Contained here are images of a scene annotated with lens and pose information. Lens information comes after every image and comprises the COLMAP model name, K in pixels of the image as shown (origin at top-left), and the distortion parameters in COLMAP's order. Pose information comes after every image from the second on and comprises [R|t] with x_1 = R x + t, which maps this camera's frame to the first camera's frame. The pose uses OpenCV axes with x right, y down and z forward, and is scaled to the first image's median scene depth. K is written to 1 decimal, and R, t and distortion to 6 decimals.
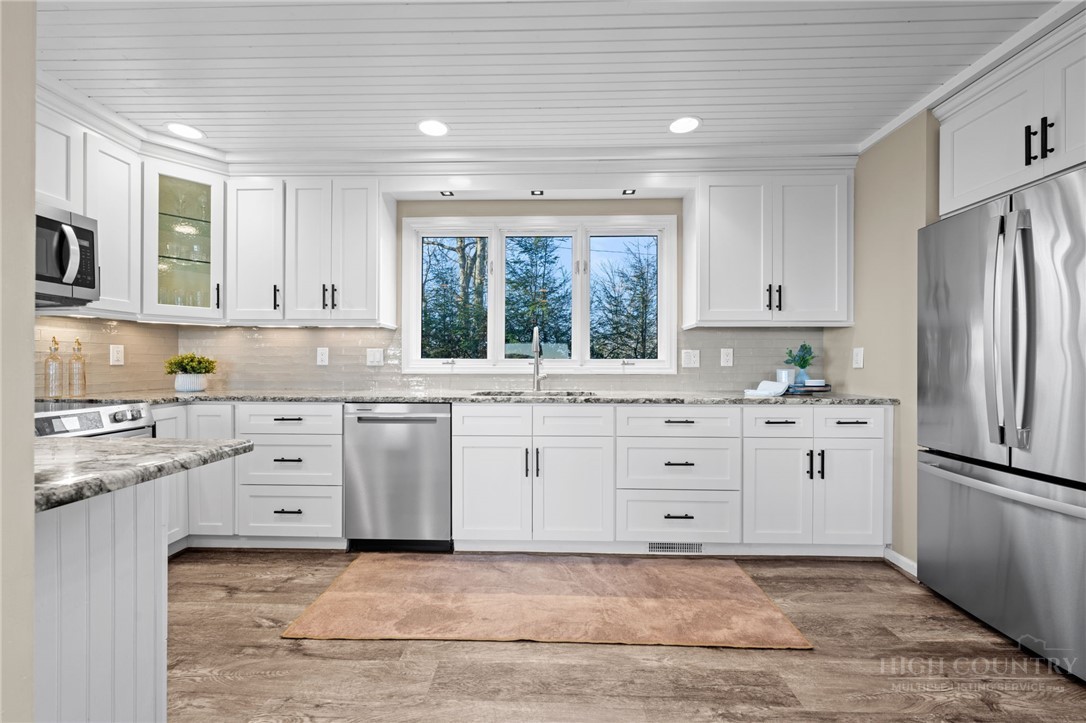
lens RADIAL K [[431.2, 0, 543.0], [0, 431.2, 361.5], [0, 0, 1]] dist [-0.001658, -0.000056]
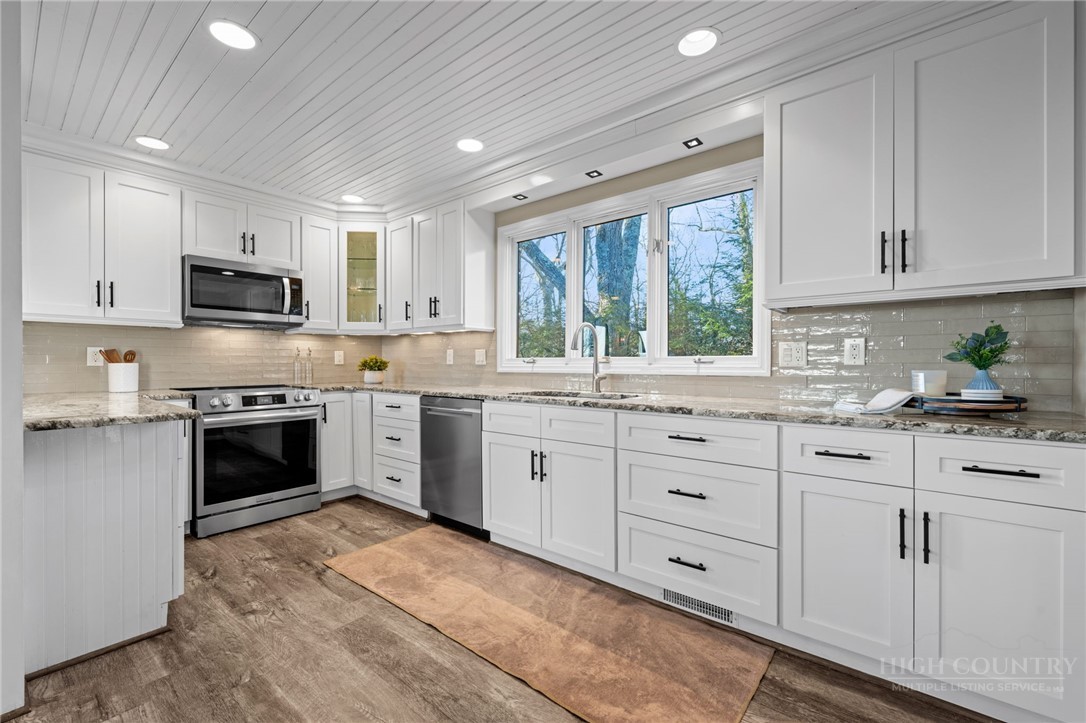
lens RADIAL K [[461.3, 0, 543.0], [0, 461.3, 361.5], [0, 0, 1]] dist [0.000069, -0.000189]
pose [[0.784852, -0.005154, -0.619661, 0.614471], [0.006515, 0.999979, -0.000065, 0.003116], [0.619648, -0.003986, 0.784869, 0.204451]]
